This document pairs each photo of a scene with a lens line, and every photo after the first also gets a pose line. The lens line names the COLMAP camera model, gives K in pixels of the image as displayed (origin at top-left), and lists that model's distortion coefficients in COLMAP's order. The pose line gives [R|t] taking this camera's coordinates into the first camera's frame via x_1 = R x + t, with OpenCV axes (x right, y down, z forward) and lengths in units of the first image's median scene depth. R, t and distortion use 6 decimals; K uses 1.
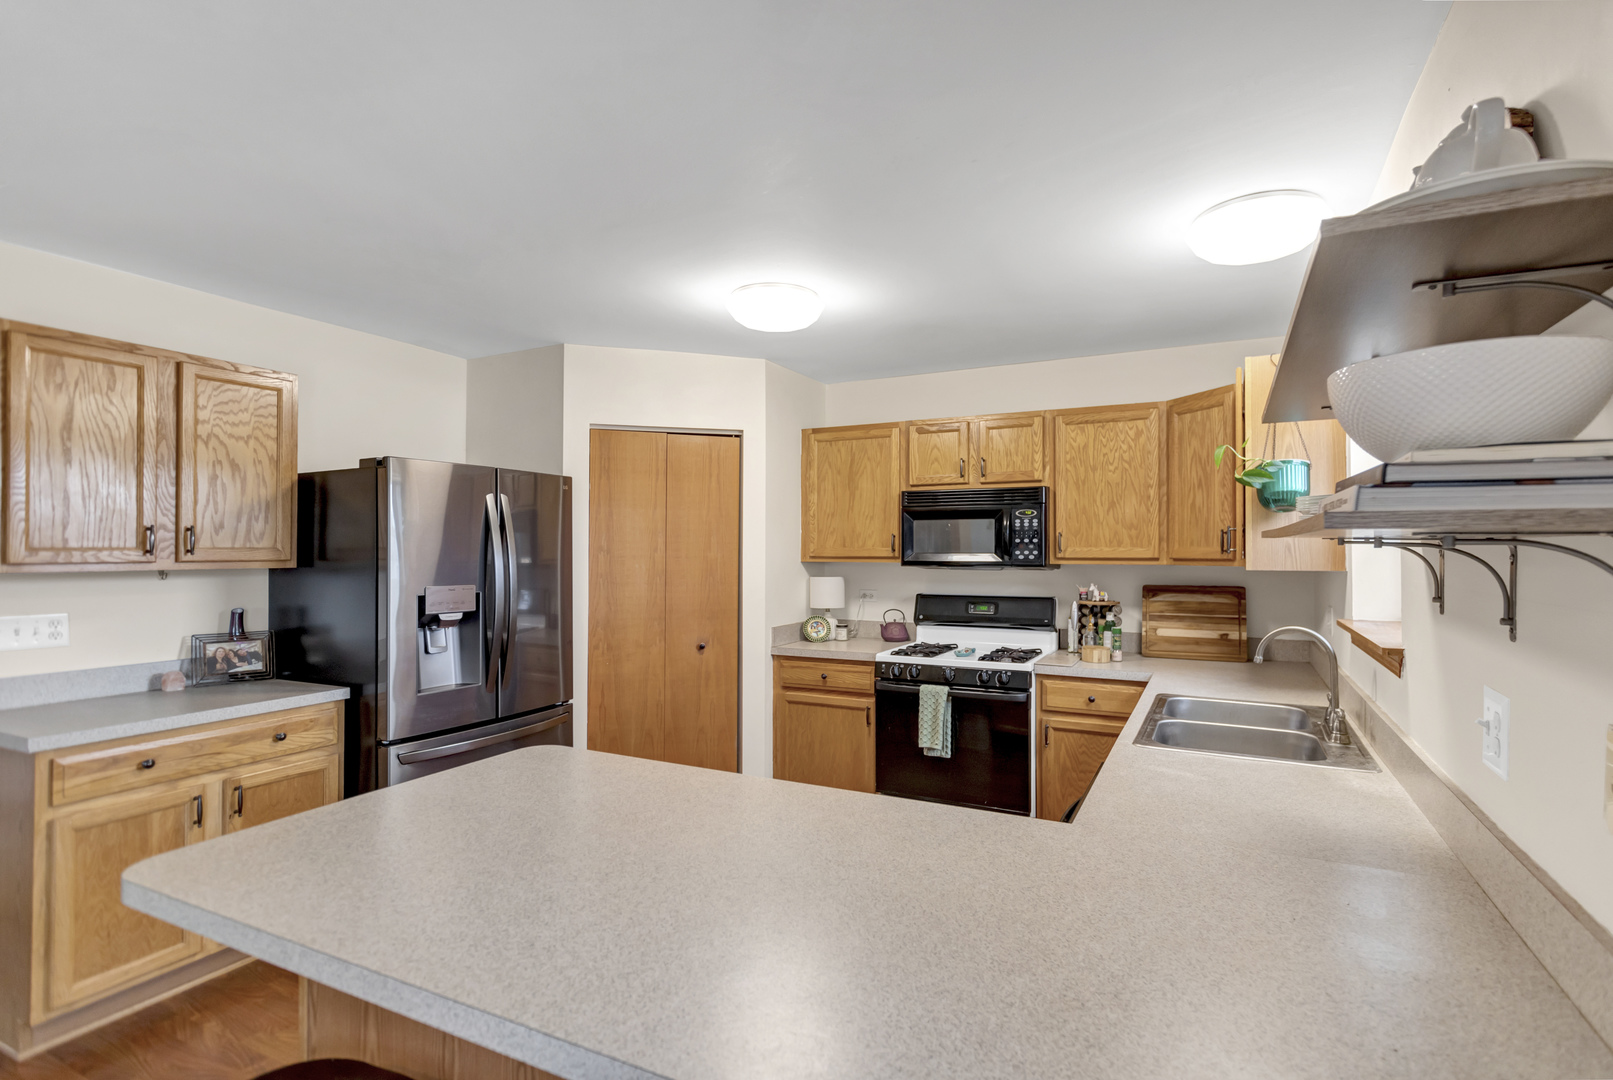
lens RADIAL K [[785.9, 0, 842.8], [0, 785.9, 538.5], [0, 0, 1]] dist [-0.001655, -0.000179]
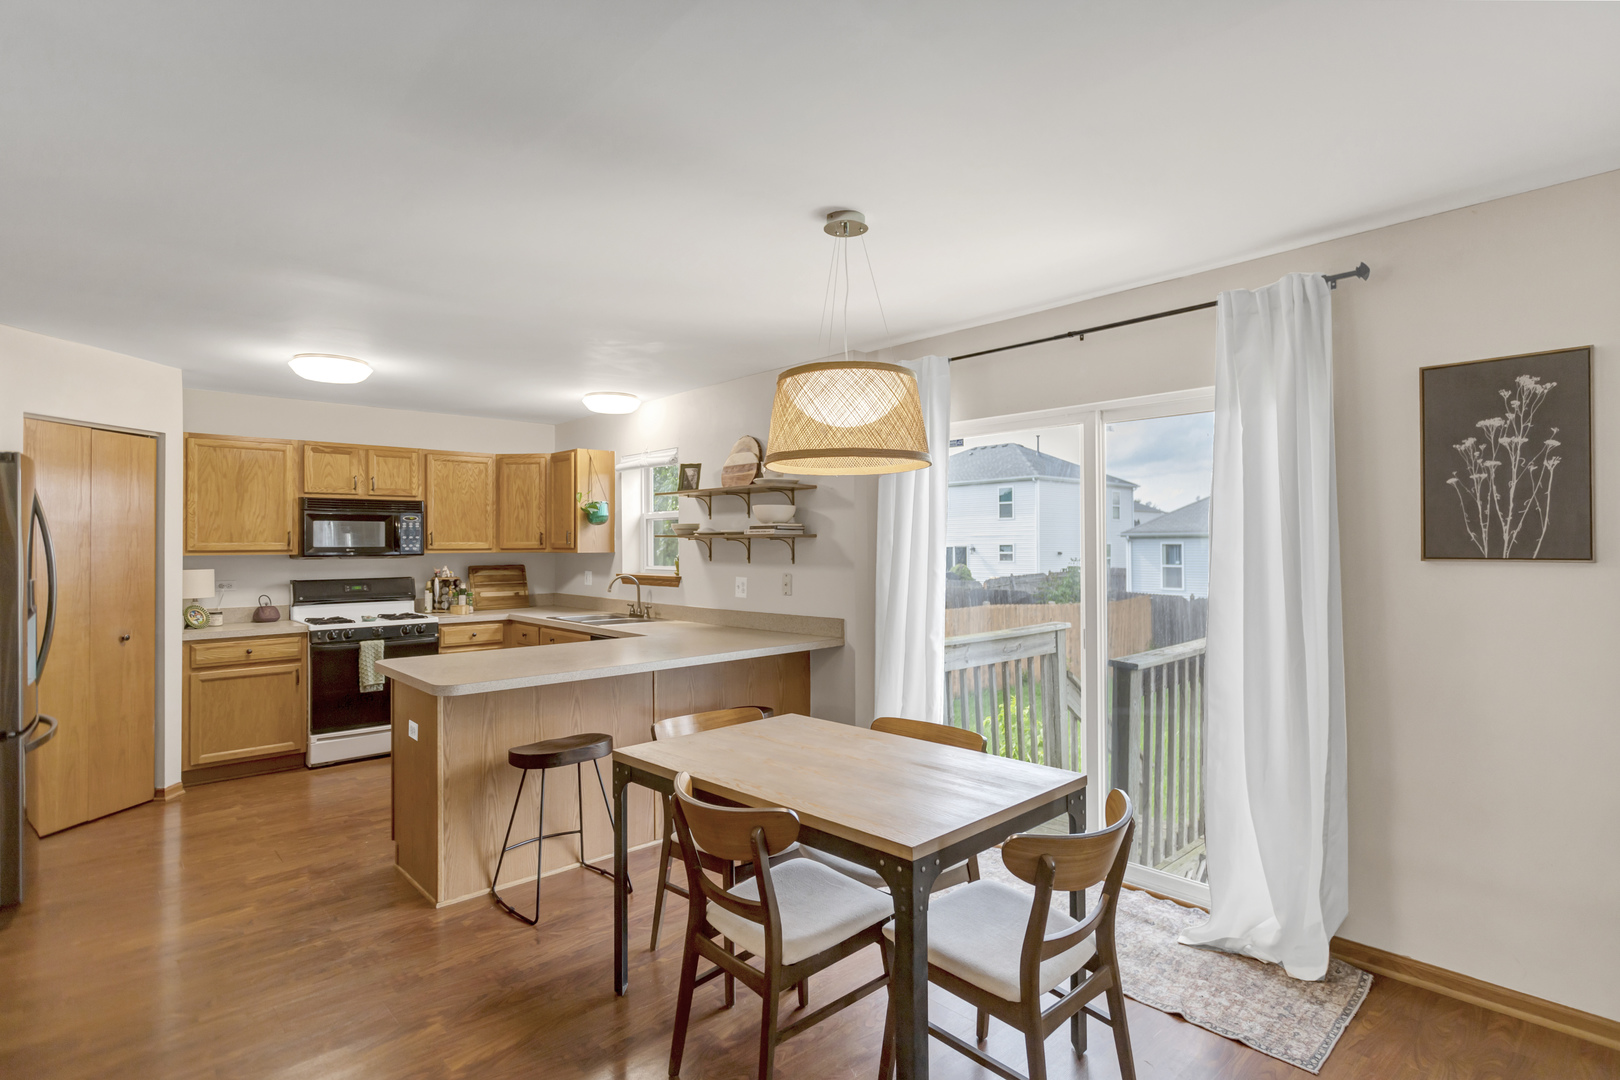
lens RADIAL K [[804.5, 0, 810.0], [0, 804.5, 540.0], [0, 0, 1]] dist [0.017121, 0.001187]
pose [[0.378324, 0.002378, 0.925670, -0.867140], [-0.007559, 0.999971, 0.000521, 0.000923], [-0.925642, -0.007194, 0.378332, -0.249361]]
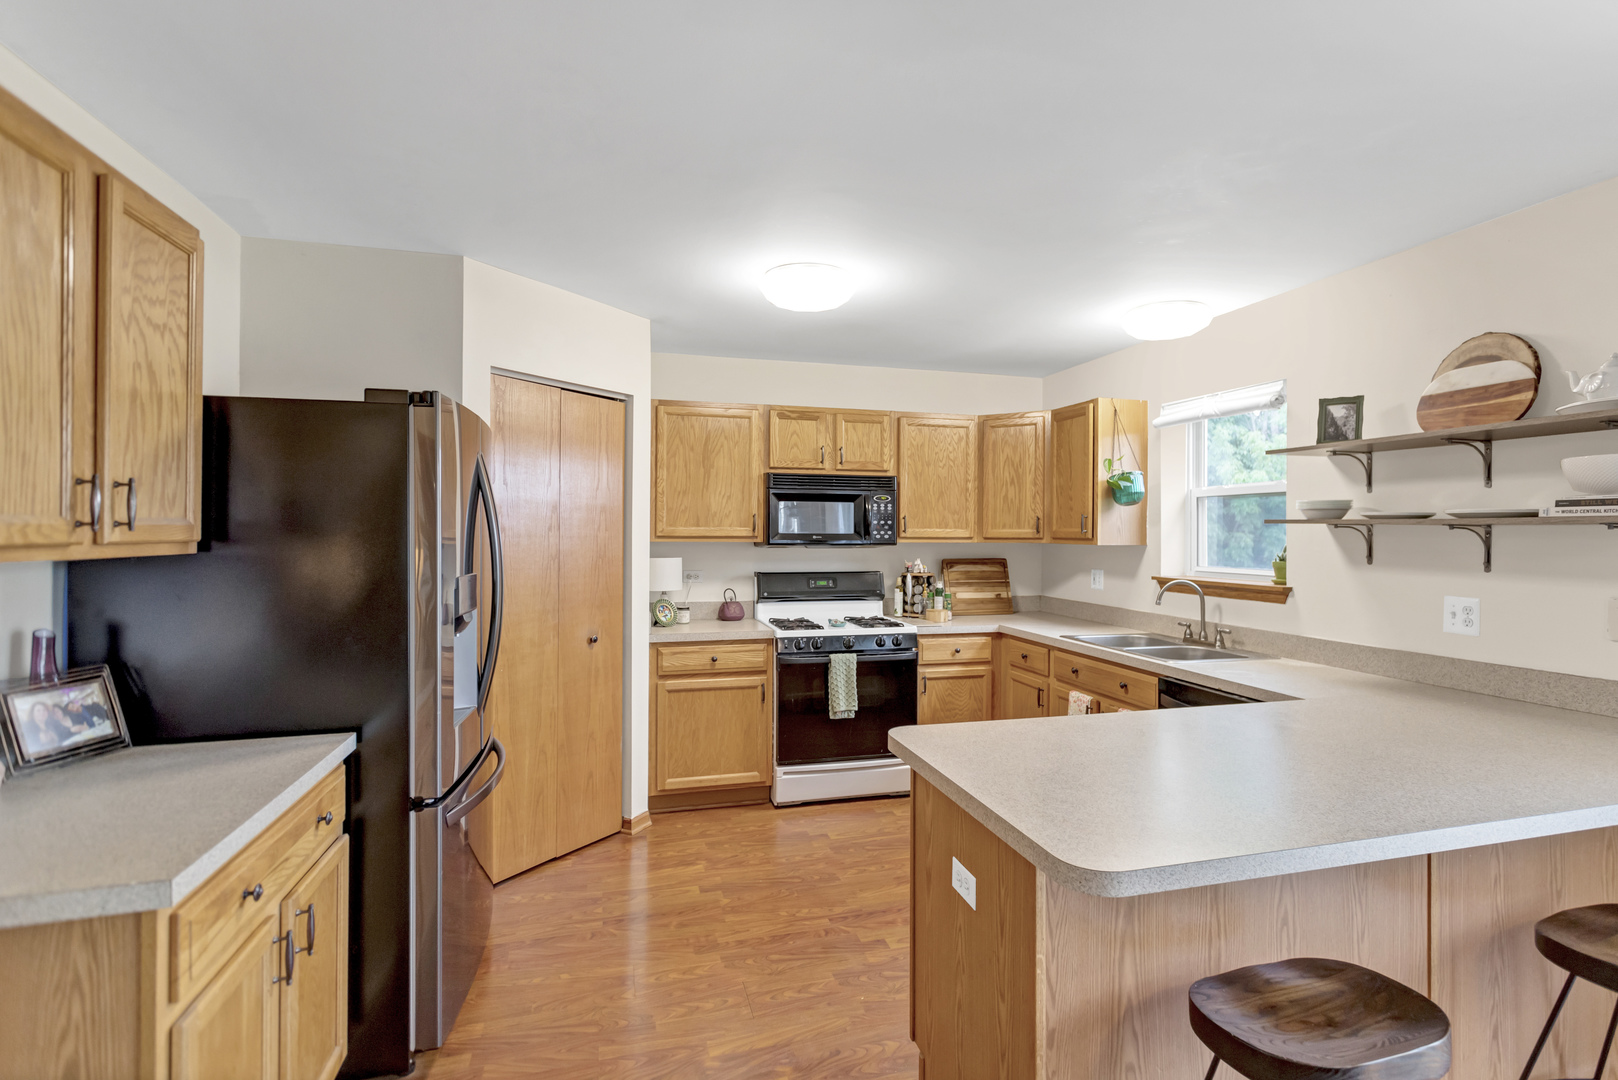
lens RADIAL K [[788.4, 0, 845.4], [0, 788.4, 538.5], [0, 0, 1]] dist [-0.001655, -0.000179]
pose [[0.739855, -0.001634, 0.672764, -0.583322], [-0.014199, 0.999736, 0.018042, 0.006129], [-0.672616, -0.022901, 0.739637, 0.177305]]
